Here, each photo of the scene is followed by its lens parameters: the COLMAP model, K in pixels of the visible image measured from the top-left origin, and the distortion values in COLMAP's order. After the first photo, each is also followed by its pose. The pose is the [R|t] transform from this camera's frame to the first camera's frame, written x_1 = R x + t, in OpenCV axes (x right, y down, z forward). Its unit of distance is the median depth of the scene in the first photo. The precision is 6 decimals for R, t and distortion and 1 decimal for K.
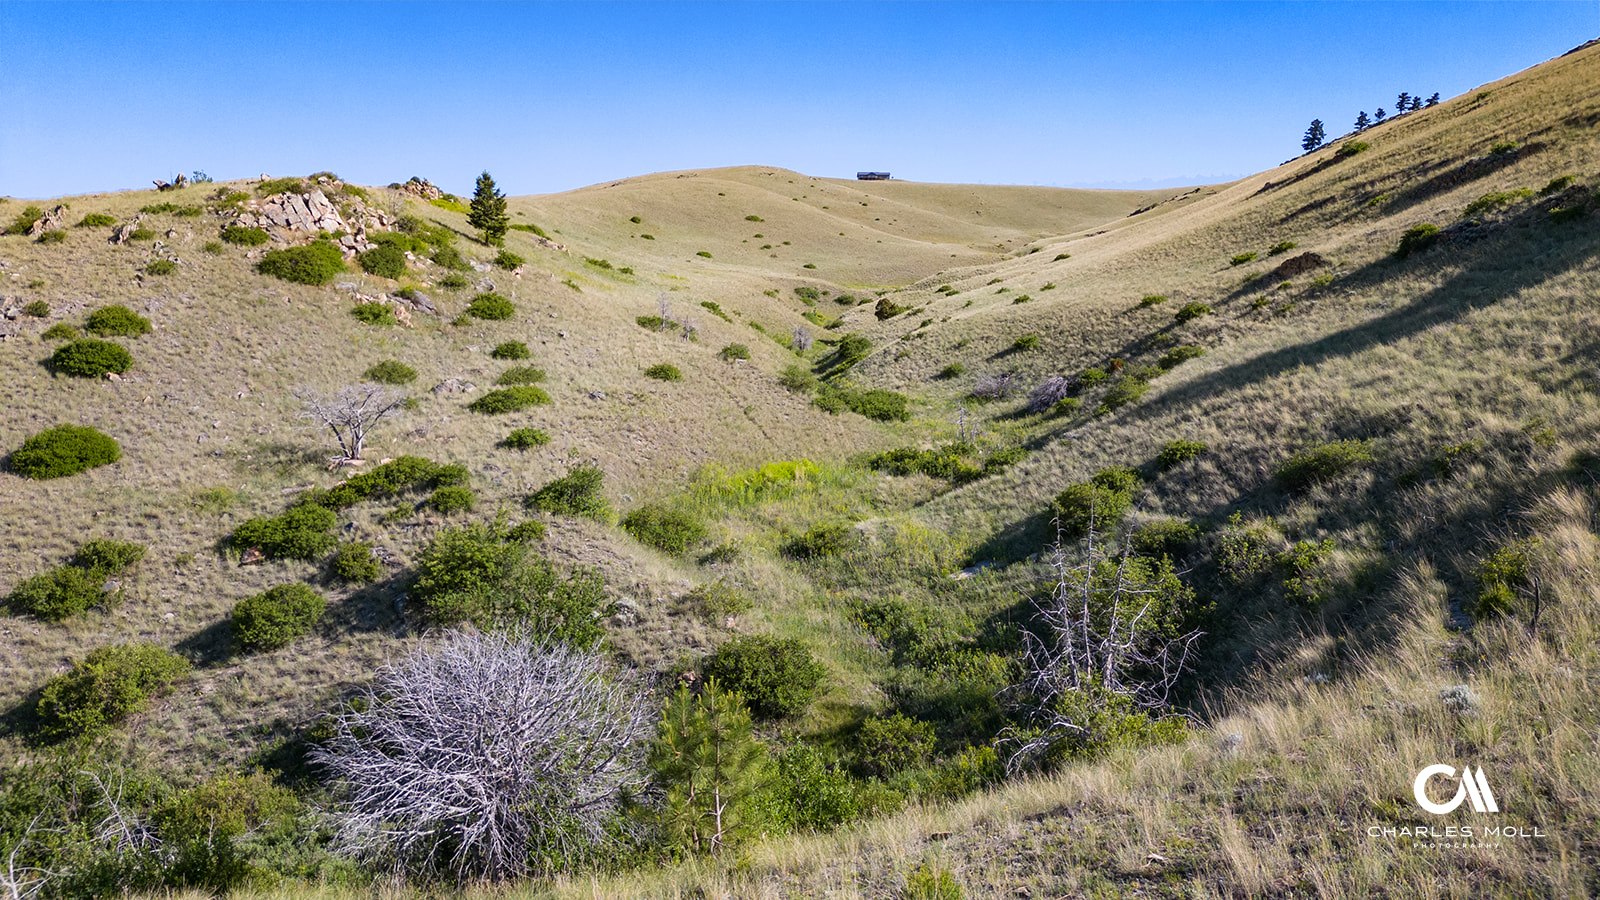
lens RADIAL K [[1133.0, 0, 800.1], [0, 1133.0, 420.5], [0, 0, 1]] dist [0.127437, -0.140293]
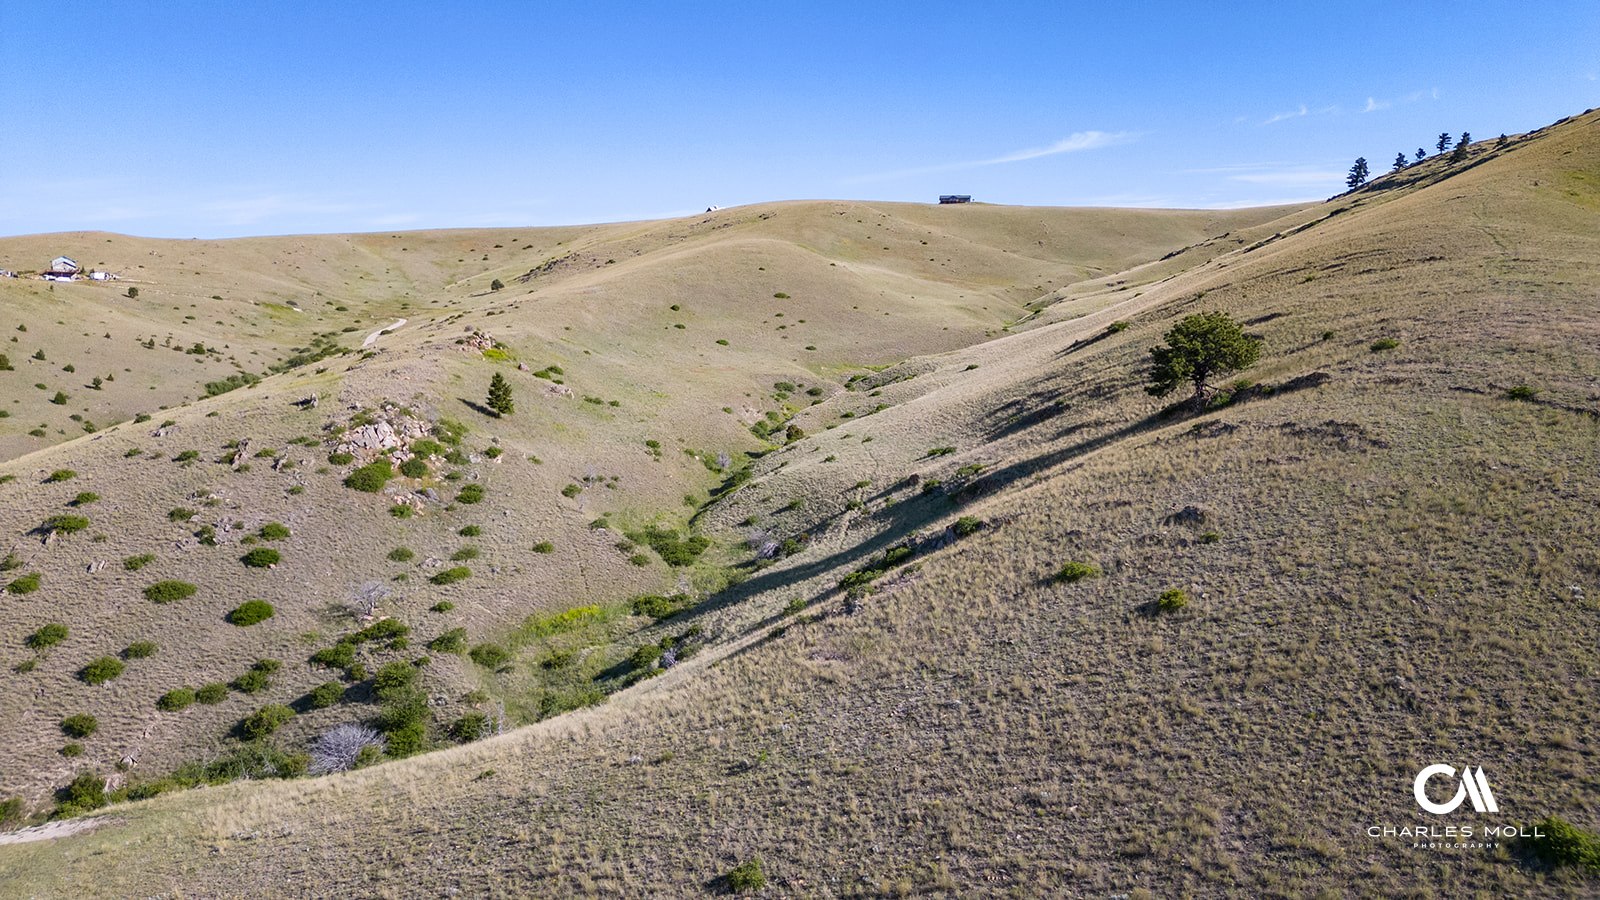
lens RADIAL K [[1116.1, 0, 800.0], [0, 1116.1, 450.0], [0, 0, 1]] dist [0.117472, -0.139493]
pose [[0.993983, 0.011813, -0.108896, 0.543407], [-0.007683, 0.999238, 0.038271, -0.298615], [0.109265, -0.037204, 0.993316, -0.874025]]
